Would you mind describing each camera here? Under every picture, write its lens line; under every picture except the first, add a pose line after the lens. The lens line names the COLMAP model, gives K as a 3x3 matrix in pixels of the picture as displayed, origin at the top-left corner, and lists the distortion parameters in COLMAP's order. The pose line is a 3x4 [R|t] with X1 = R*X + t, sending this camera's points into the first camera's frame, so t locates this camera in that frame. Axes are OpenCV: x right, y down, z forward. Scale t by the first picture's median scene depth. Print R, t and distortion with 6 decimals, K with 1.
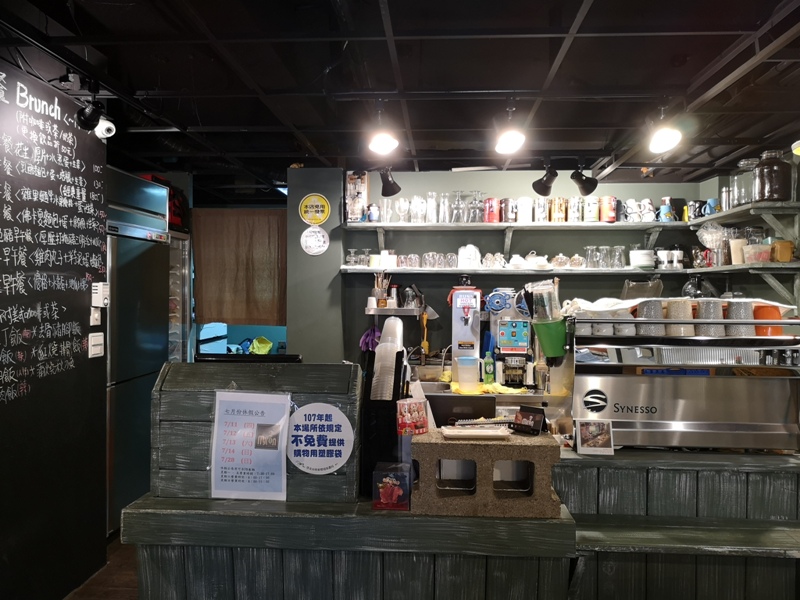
lens RADIAL K [[613.2, 0, 400.0], [0, 613.2, 300.0], [0, 0, 1]] dist [0.026202, -0.008411]
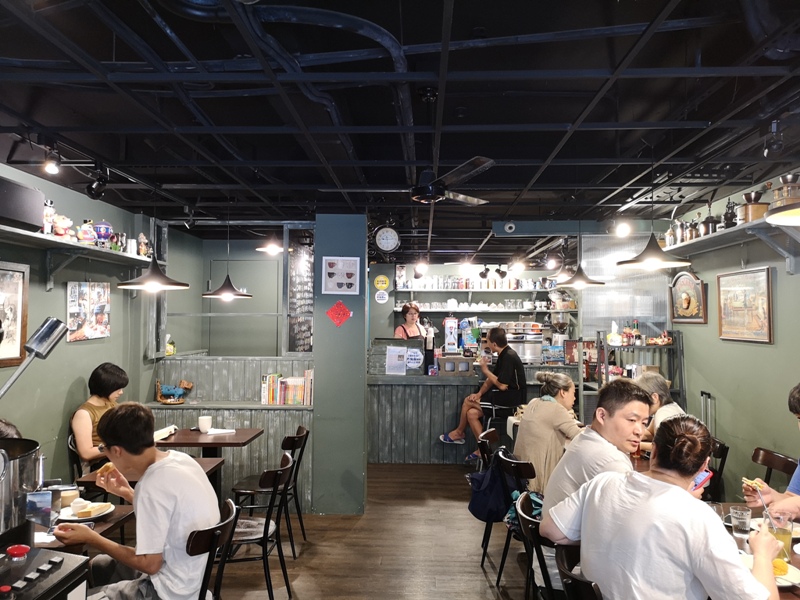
lens RADIAL K [[613.2, 0, 400.0], [0, 613.2, 300.0], [0, 0, 1]] dist [0.026202, -0.008411]
pose [[0.999600, -0.000603, 0.028273, -0.141859], [0.001876, 0.998983, -0.045045, 0.013674], [-0.028217, 0.045080, 0.998585, -1.232764]]
